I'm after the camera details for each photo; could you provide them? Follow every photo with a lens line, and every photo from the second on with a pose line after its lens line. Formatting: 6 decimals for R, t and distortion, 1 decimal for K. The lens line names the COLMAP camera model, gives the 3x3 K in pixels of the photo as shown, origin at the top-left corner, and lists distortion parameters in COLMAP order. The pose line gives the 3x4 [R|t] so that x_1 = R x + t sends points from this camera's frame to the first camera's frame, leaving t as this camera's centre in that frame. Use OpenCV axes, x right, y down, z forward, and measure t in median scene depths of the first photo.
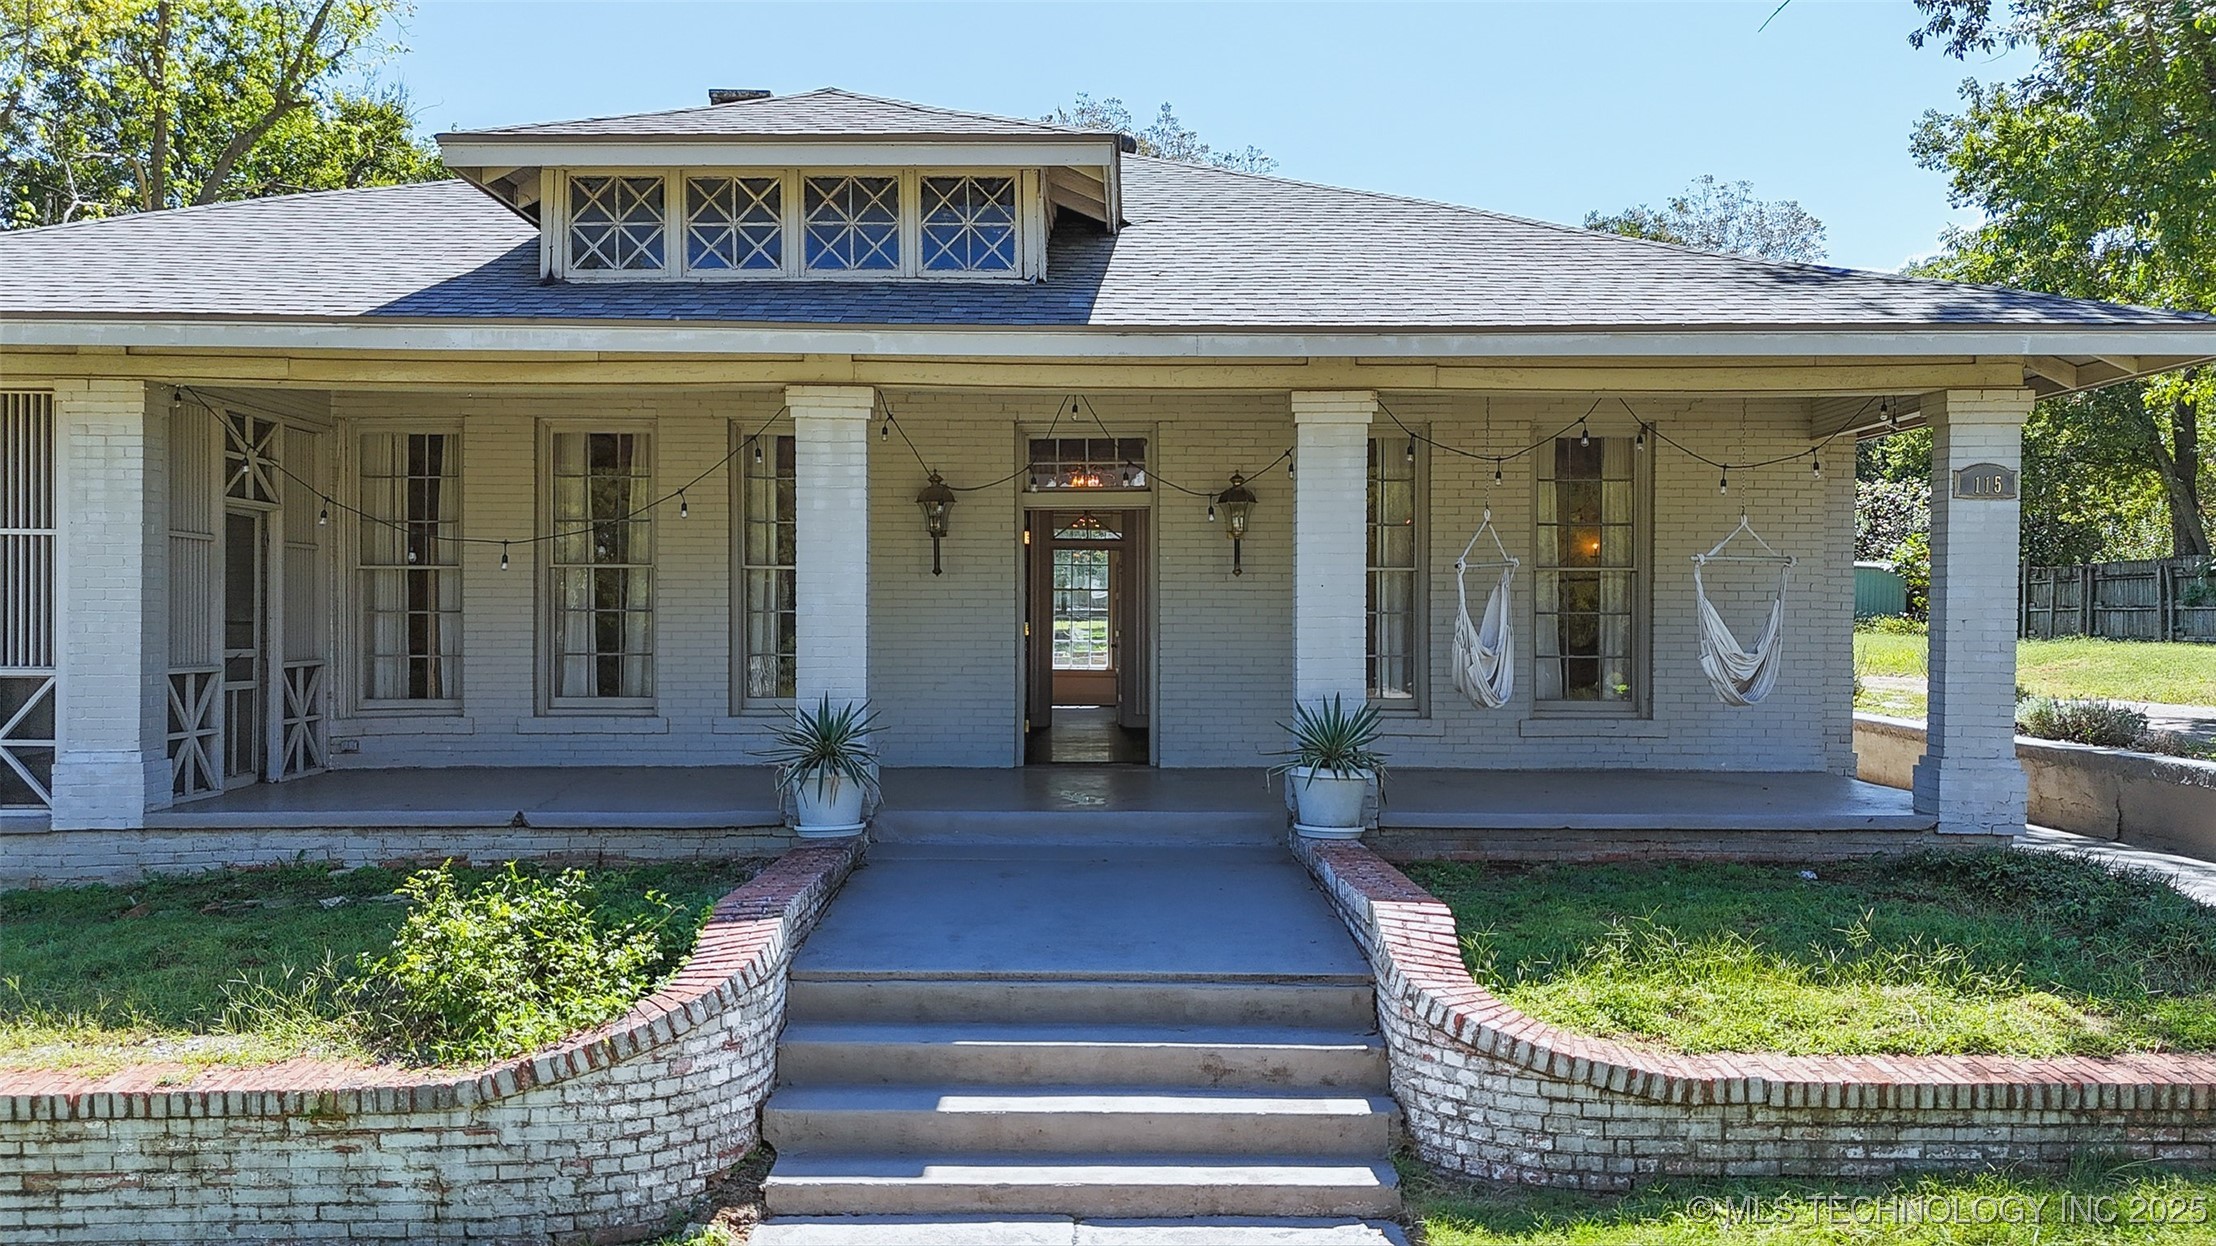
lens RADIAL K [[1656.8, 0, 1117.9], [0, 1656.8, 646.5], [0, 0, 1]] dist [0.021179, -0.005773]
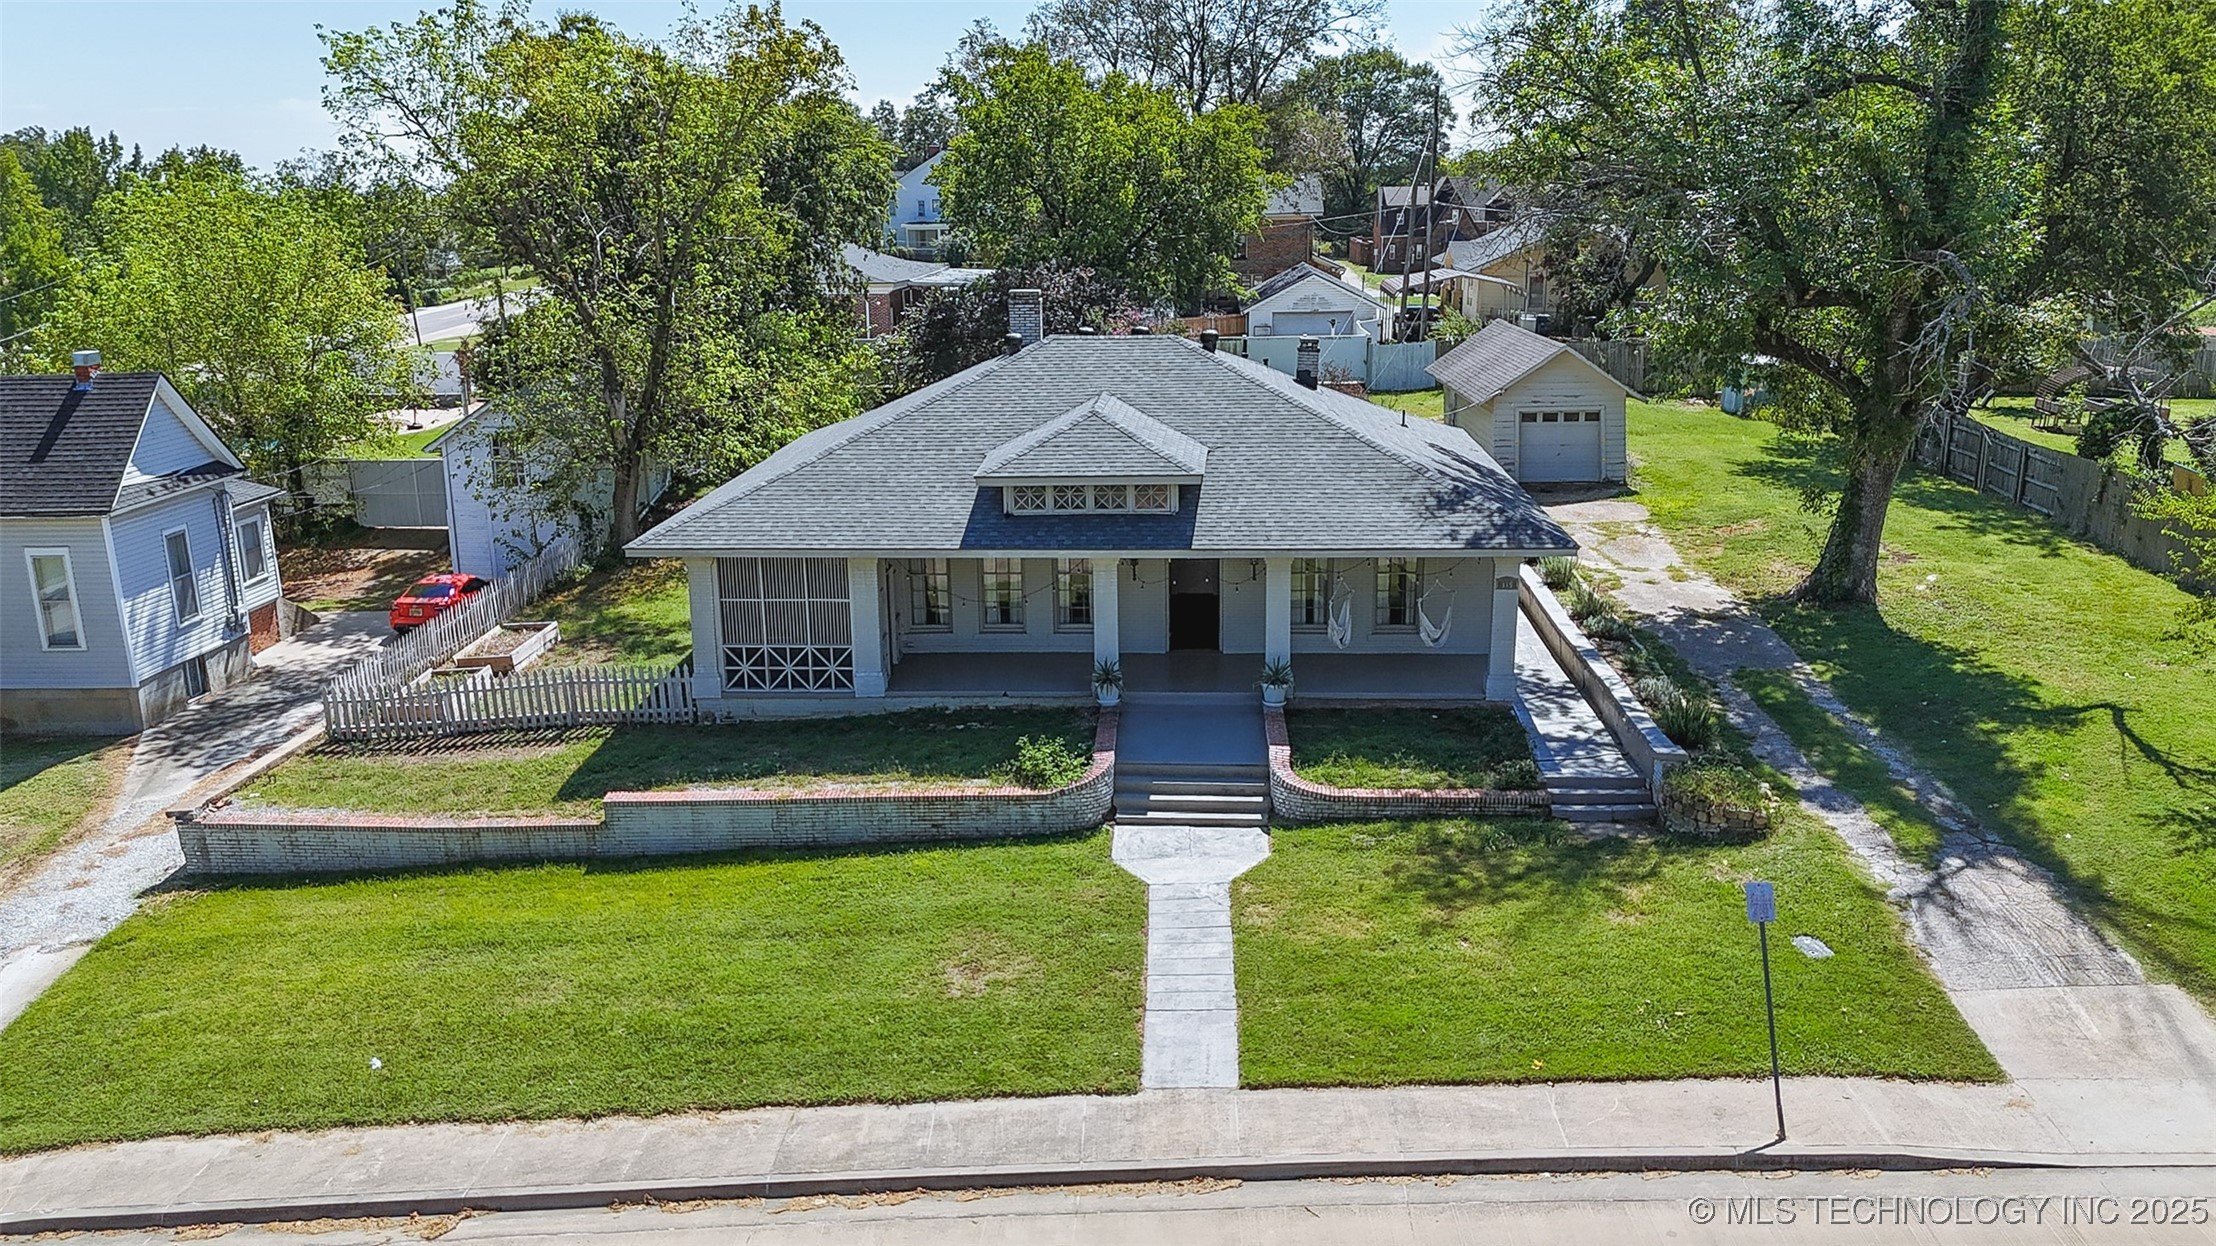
lens RADIAL K [[1678.8, 0, 1117.7], [0, 1678.8, 756.8], [0, 0, 1]] dist [0.017185, 0.001959]
pose [[0.997521, 0.006619, -0.070052, 0.053783], [0.015058, 0.952417, 0.304425, -0.681706], [0.068734, -0.304725, 0.949957, -1.828125]]
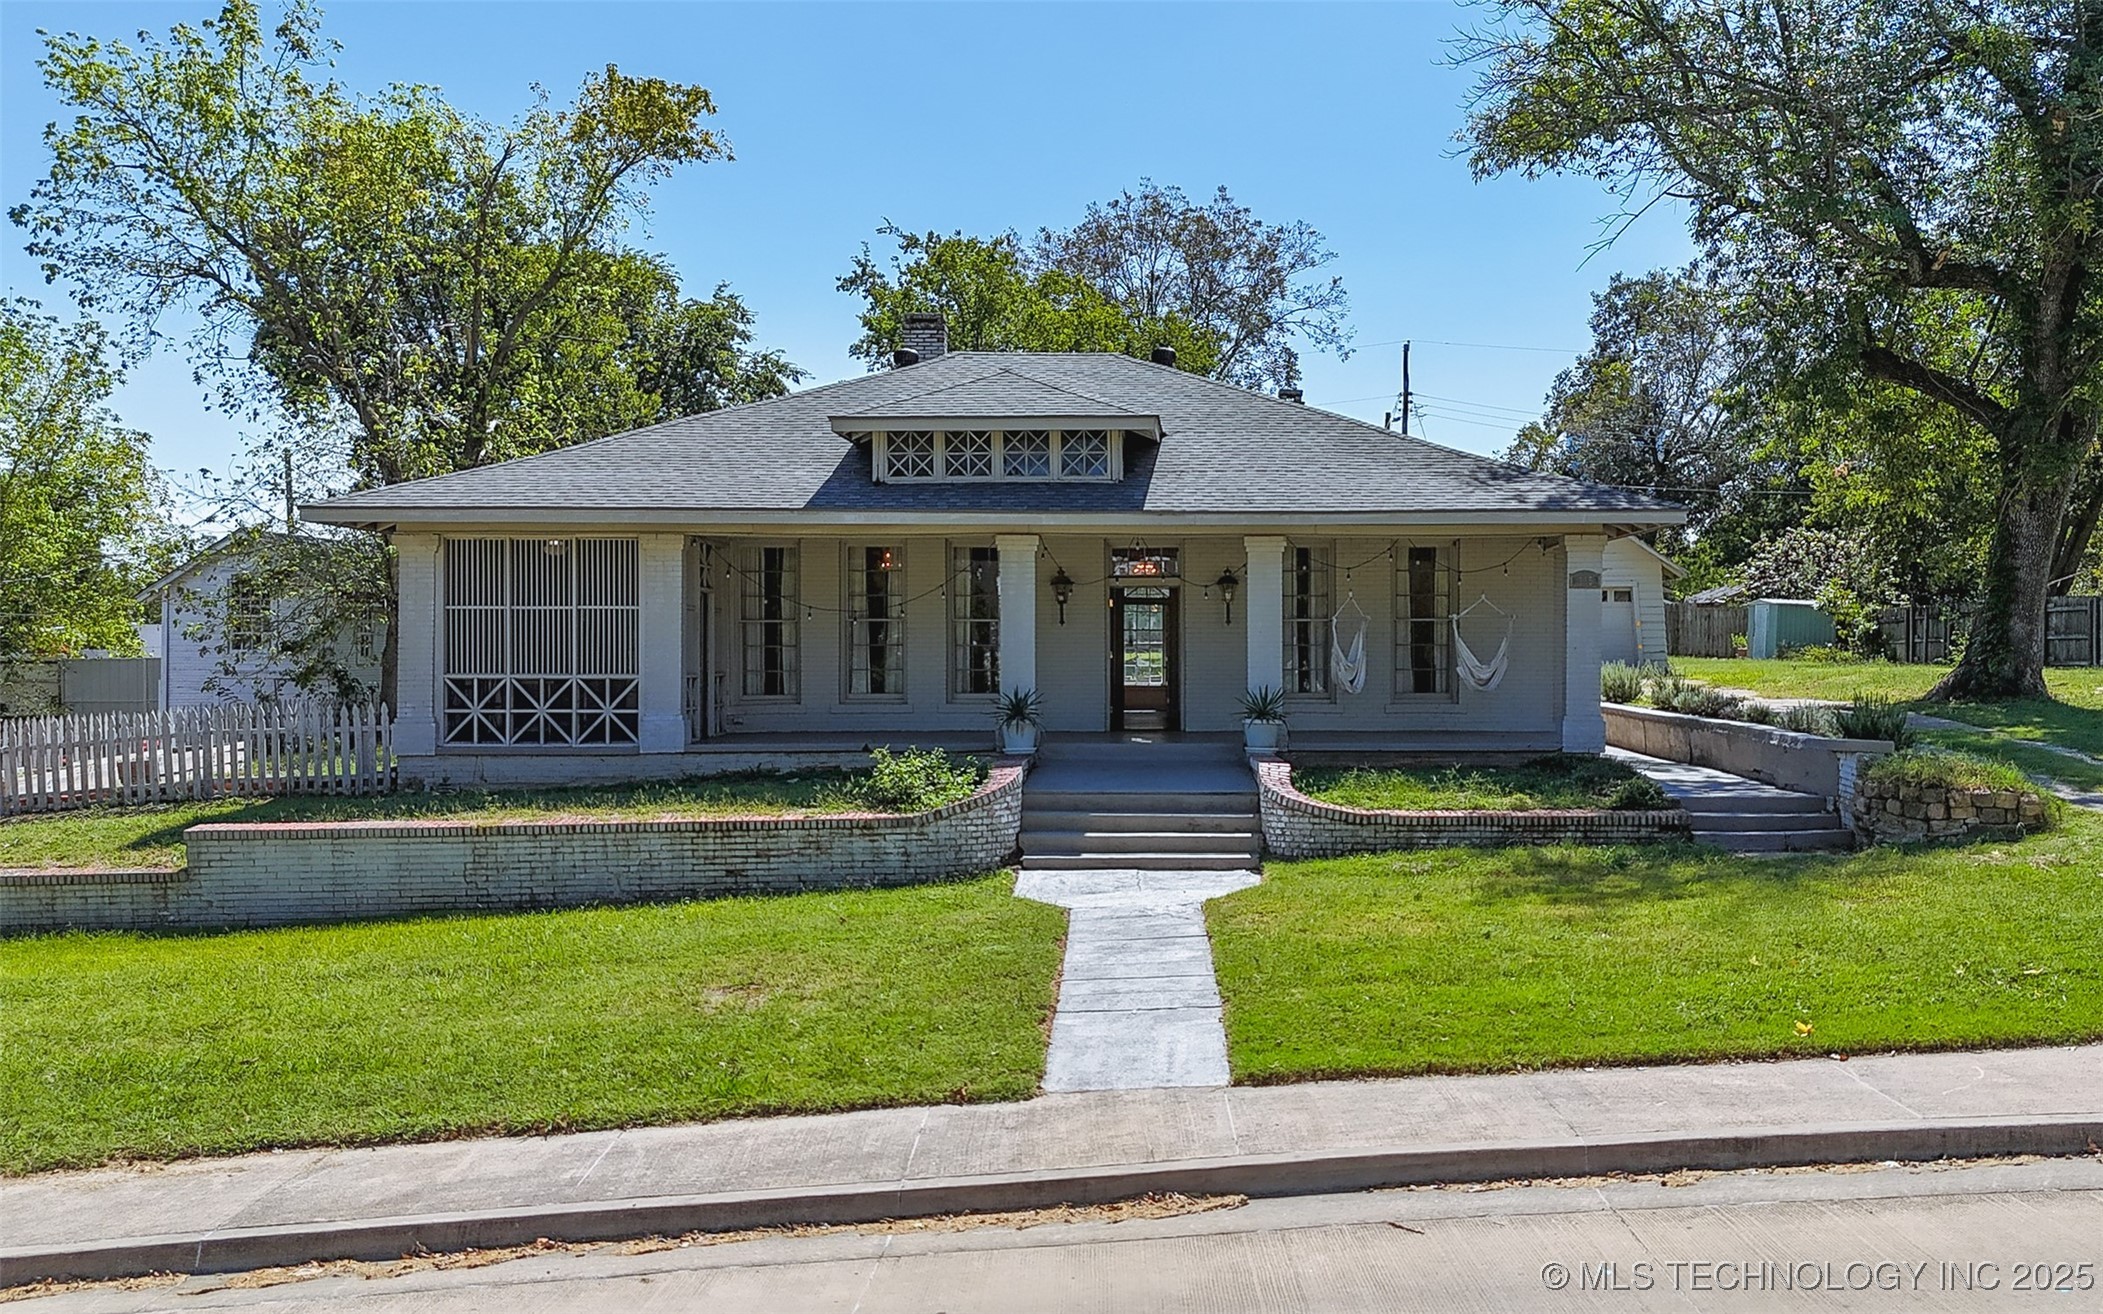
lens RADIAL K [[1802.9, 0, 1185.9], [0, 1802.9, 688.0], [0, 0, 1]] dist [0.067201, -0.103051]
pose [[0.999988, -0.004078, -0.002615, 0.037055], [0.004085, 0.999989, 0.002511, 0.025513], [0.002604, -0.002522, 0.999993, -1.167976]]
